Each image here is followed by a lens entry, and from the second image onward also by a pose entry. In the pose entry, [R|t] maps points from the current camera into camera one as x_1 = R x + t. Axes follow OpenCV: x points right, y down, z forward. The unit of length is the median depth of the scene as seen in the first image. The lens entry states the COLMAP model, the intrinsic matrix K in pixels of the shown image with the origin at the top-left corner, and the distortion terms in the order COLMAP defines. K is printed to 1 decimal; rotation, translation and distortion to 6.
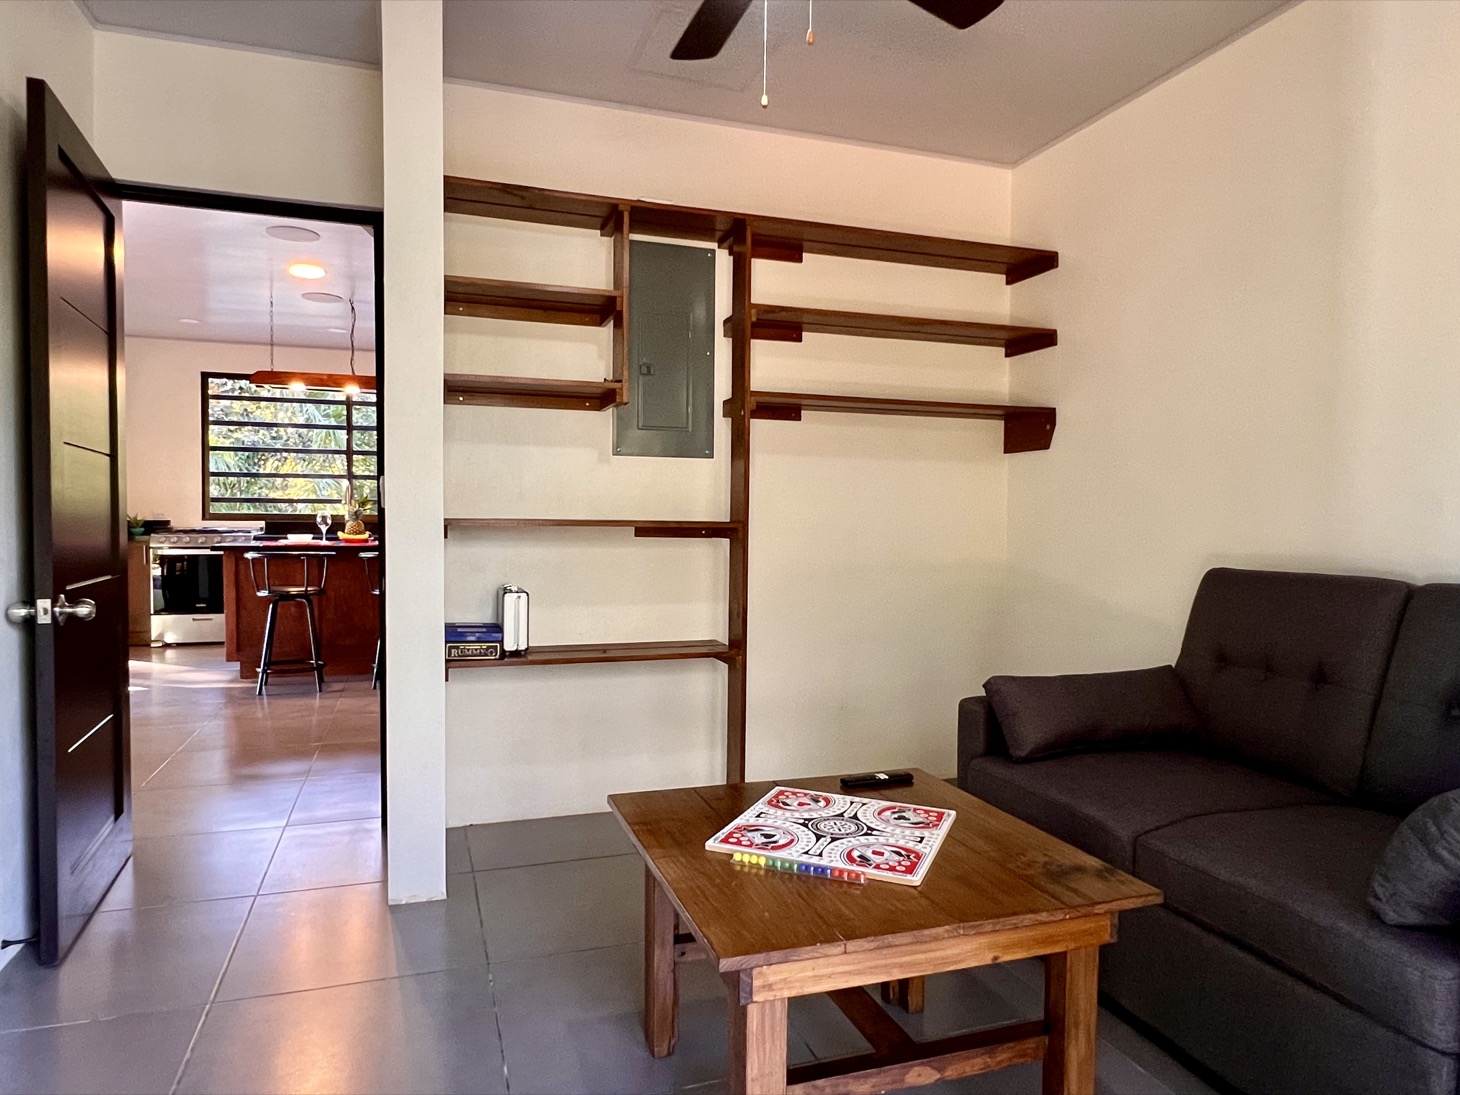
lens RADIAL K [[937.3, 0, 727.2], [0, 937.3, 547.6], [0, 0, 1]] dist [-0.002669, -0.010500]
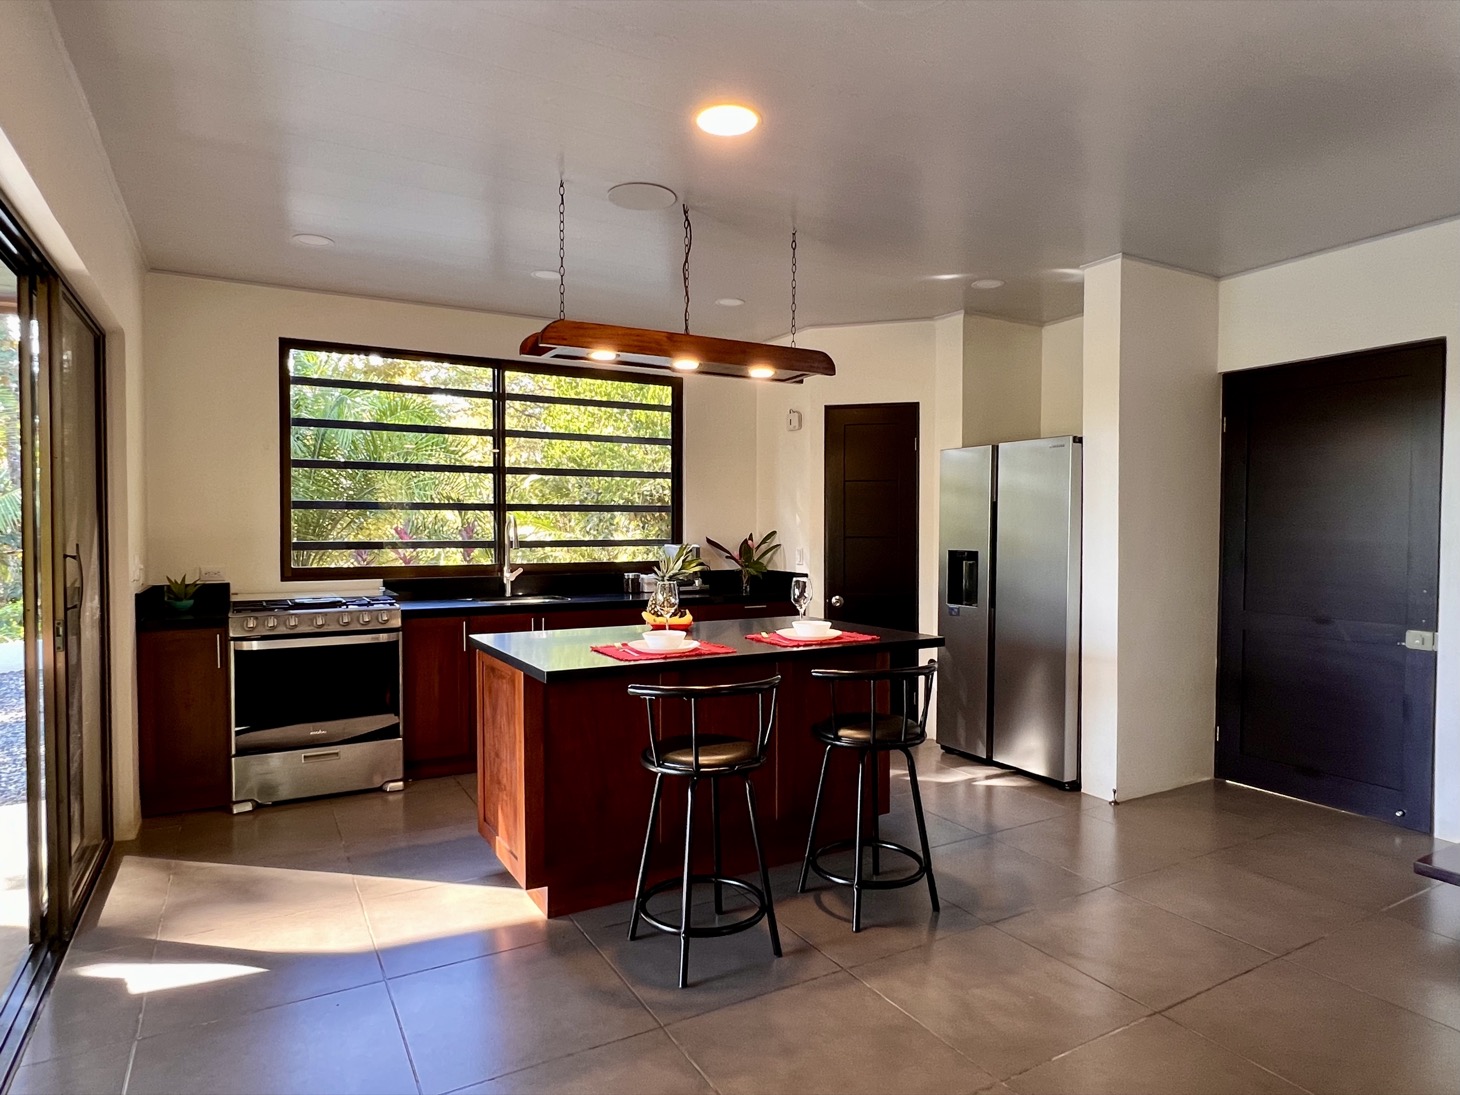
lens RADIAL K [[860.6, 0, 732.2], [0, 860.6, 547.2], [0, 0, 1]] dist [-0.004826, -0.000670]
pose [[0.982453, -0.011905, 0.186132, -0.375370], [0.014244, 0.999835, -0.011231, -0.040490], [-0.185968, 0.013686, 0.982461, 0.392566]]
